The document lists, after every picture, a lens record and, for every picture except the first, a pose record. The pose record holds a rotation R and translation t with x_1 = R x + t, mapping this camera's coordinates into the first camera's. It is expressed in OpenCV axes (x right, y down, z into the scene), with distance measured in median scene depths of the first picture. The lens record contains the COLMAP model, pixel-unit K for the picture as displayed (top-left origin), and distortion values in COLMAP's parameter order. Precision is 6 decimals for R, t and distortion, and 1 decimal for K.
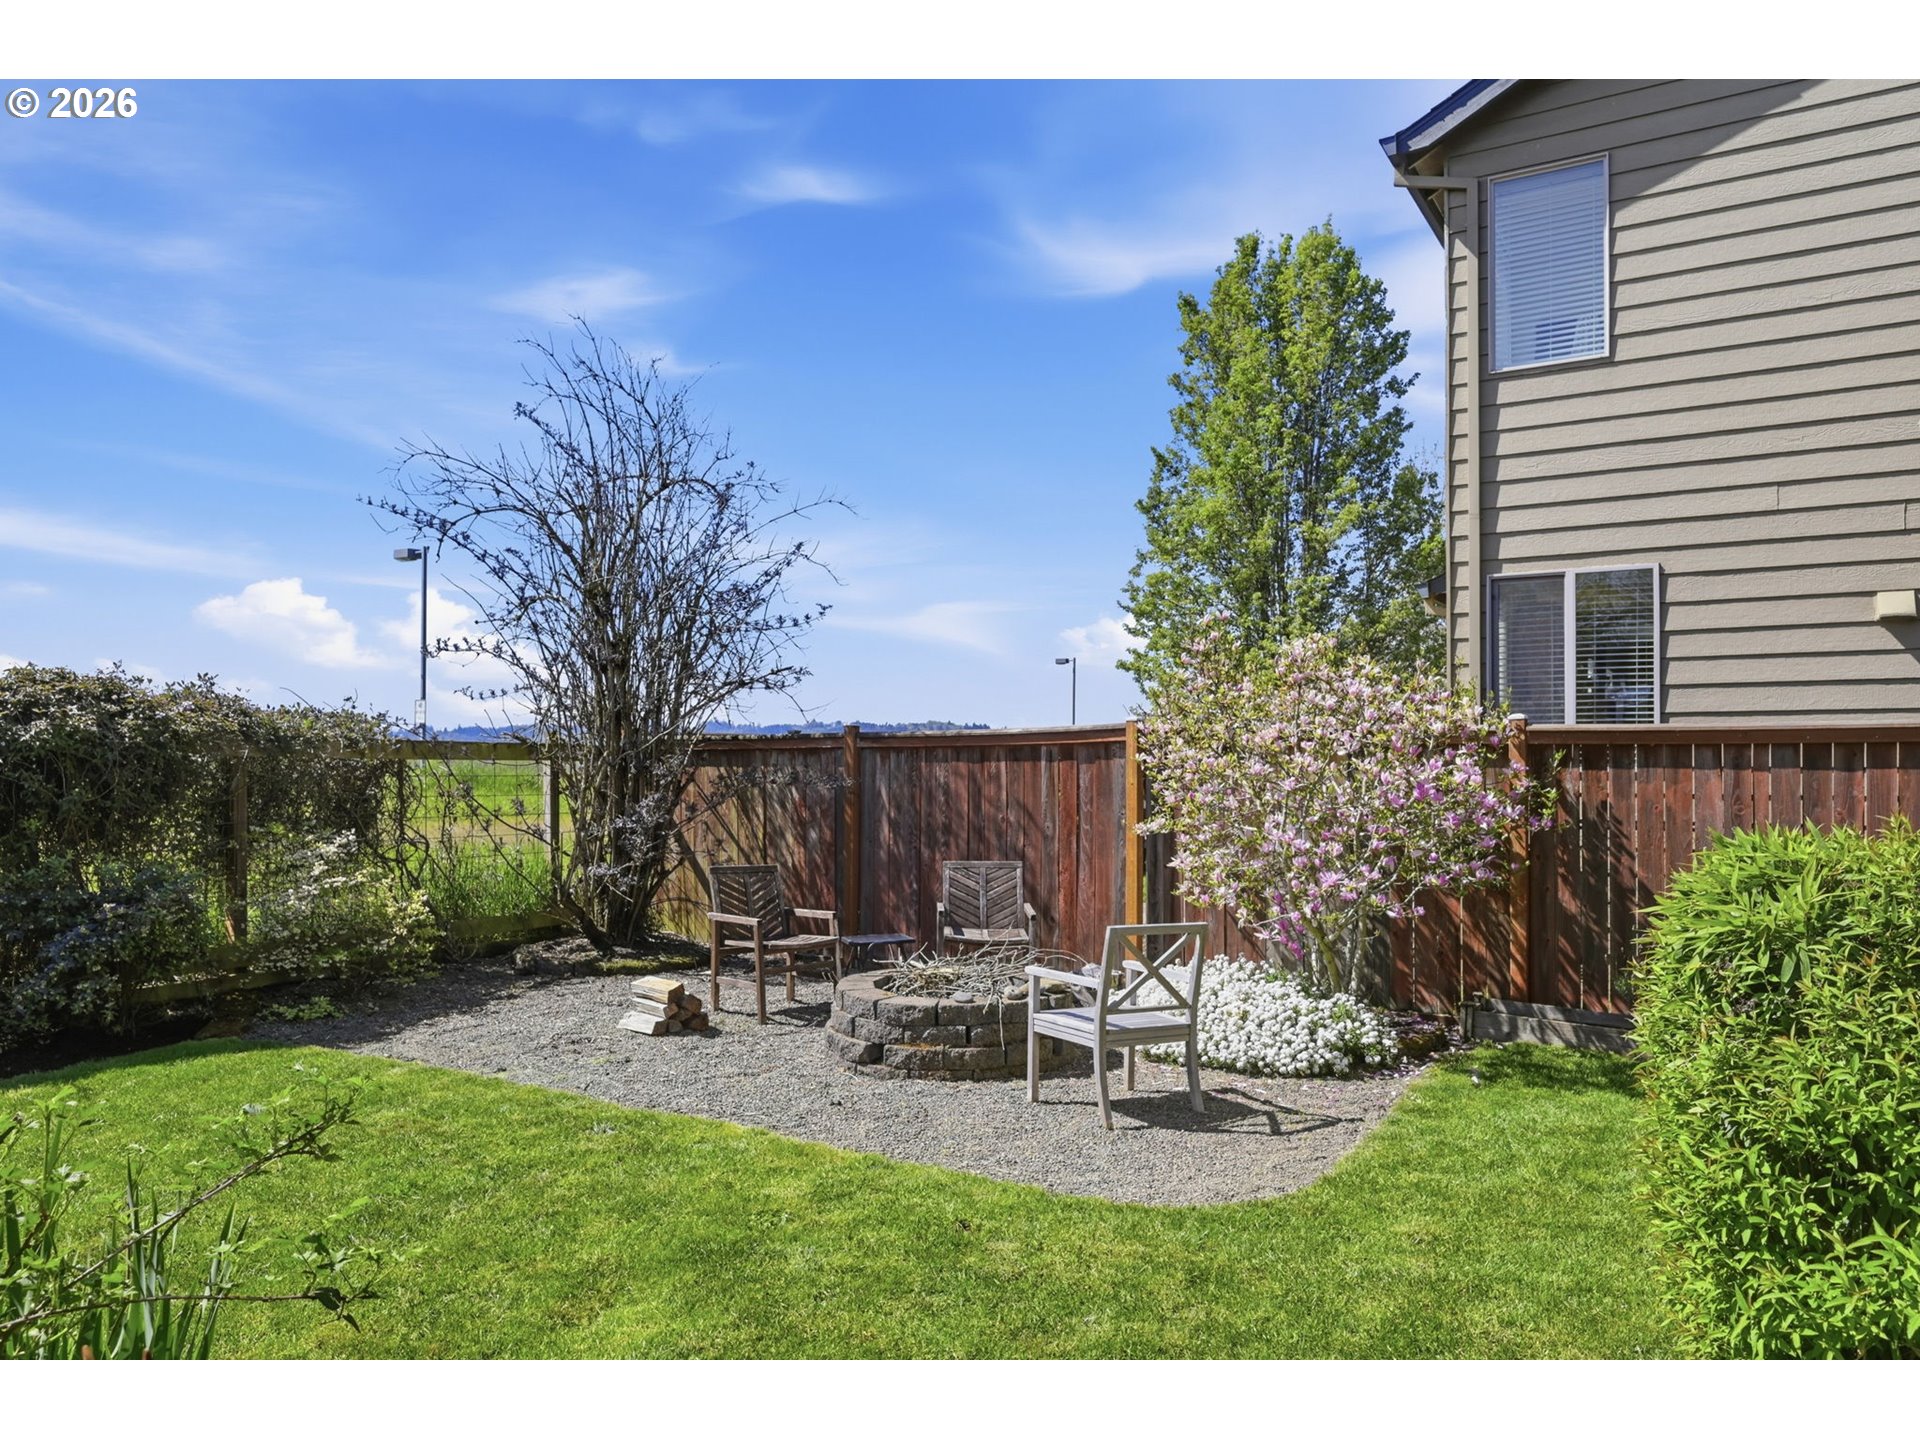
lens RADIAL K [[1287.3, 0, 991.7], [0, 1287.3, 729.5], [0, 0, 1]] dist [0.004026, 0.001302]
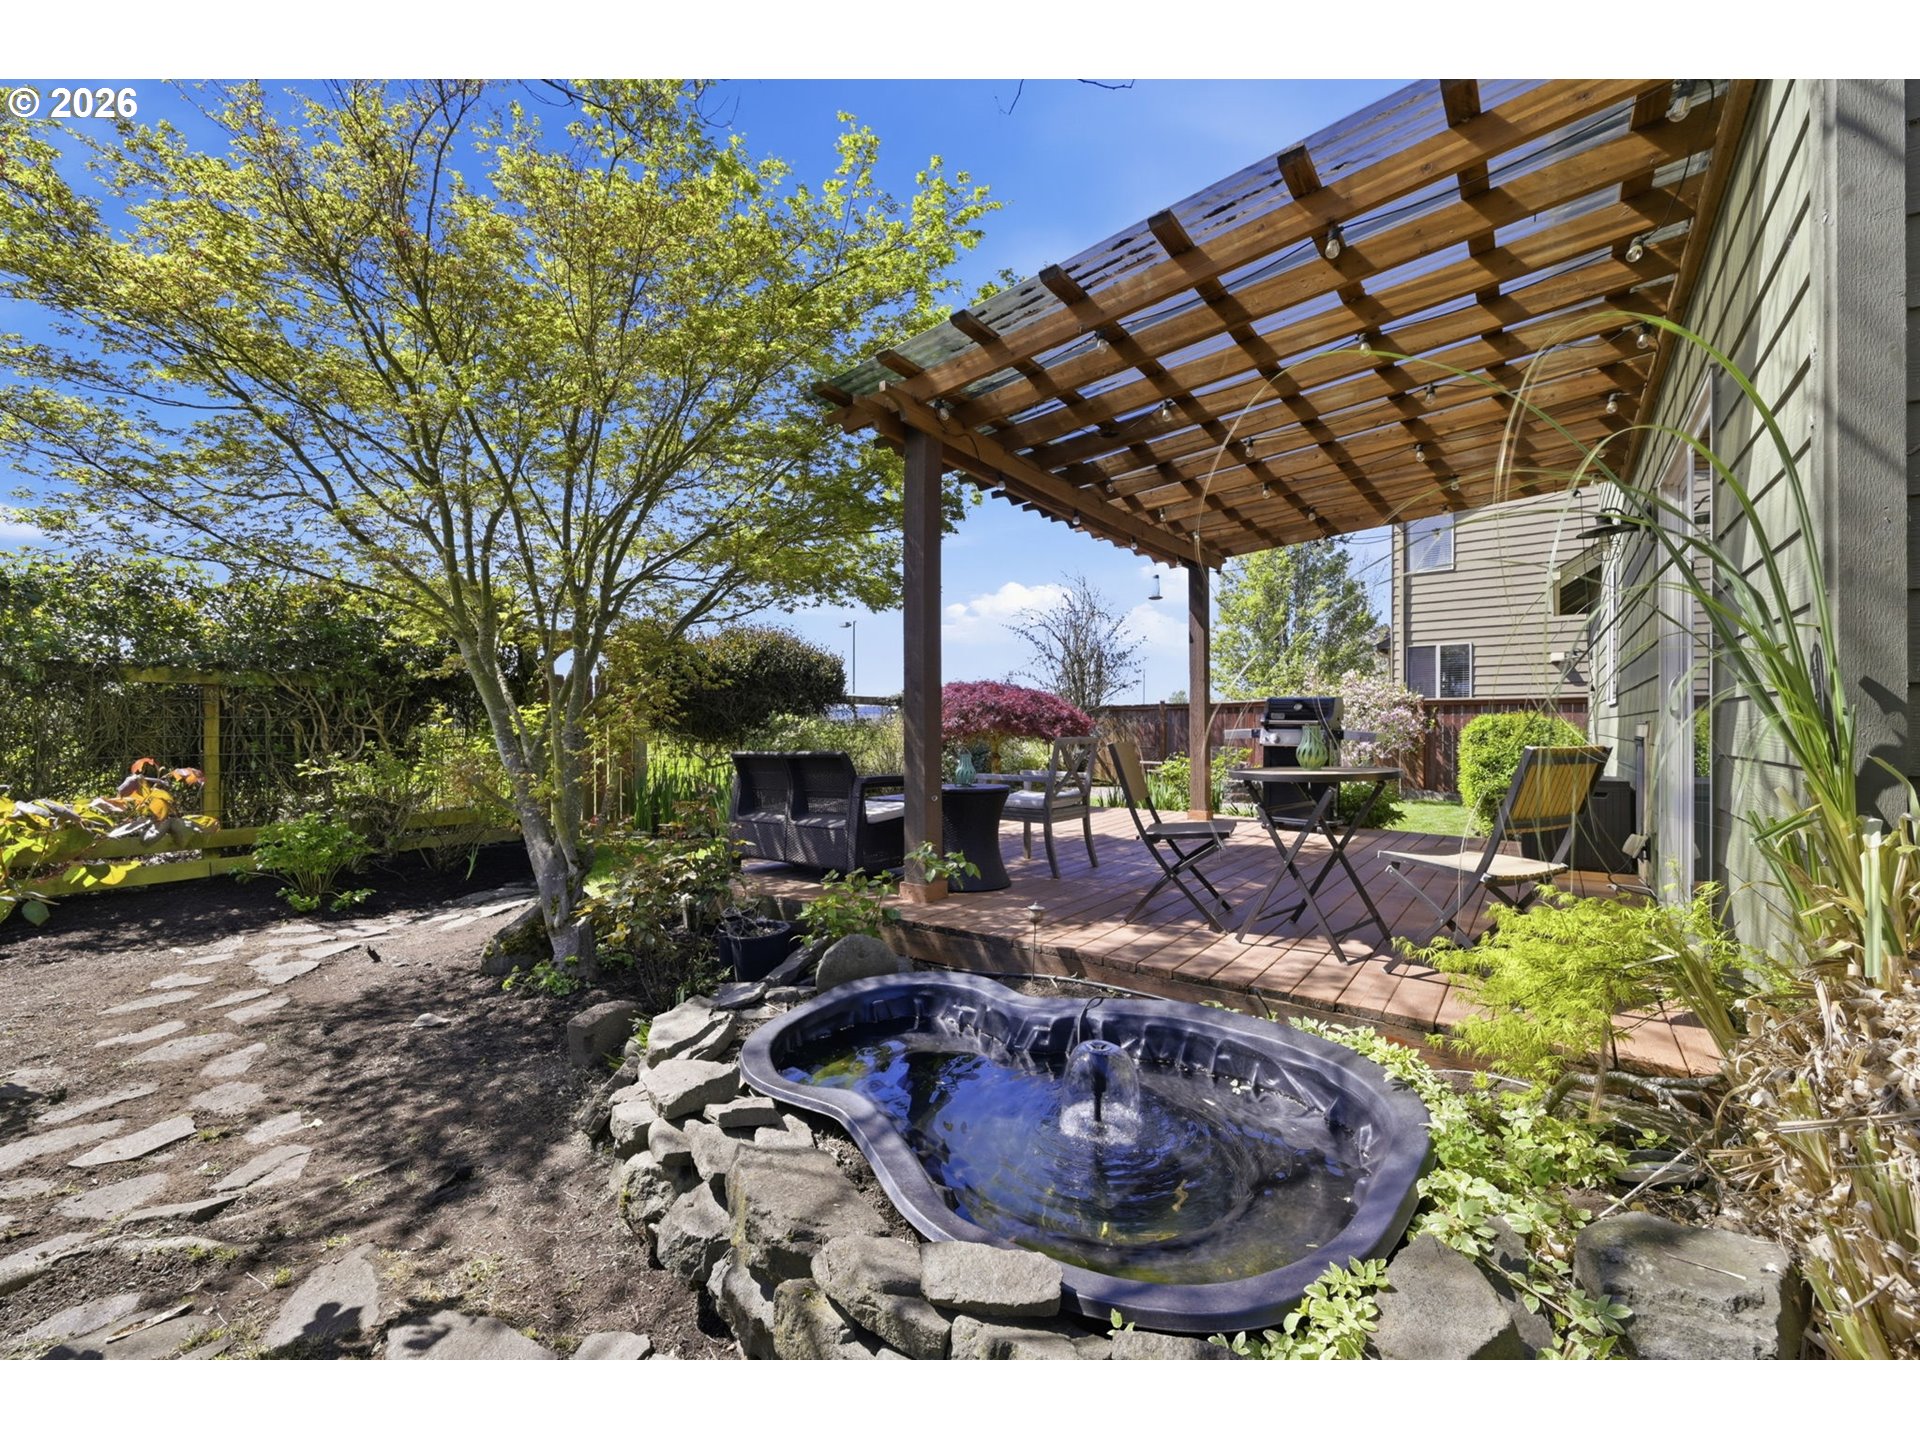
lens RADIAL K [[767.1, 0, 964.6], [0, 767.1, 727.0], [0, 0, 1]] dist [0.000728, 0.000254]
pose [[0.992854, -0.002831, -0.119299, -0.370235], [0.005209, 0.999794, 0.019629, 0.018392], [0.119219, -0.020110, 0.992664, -0.771839]]
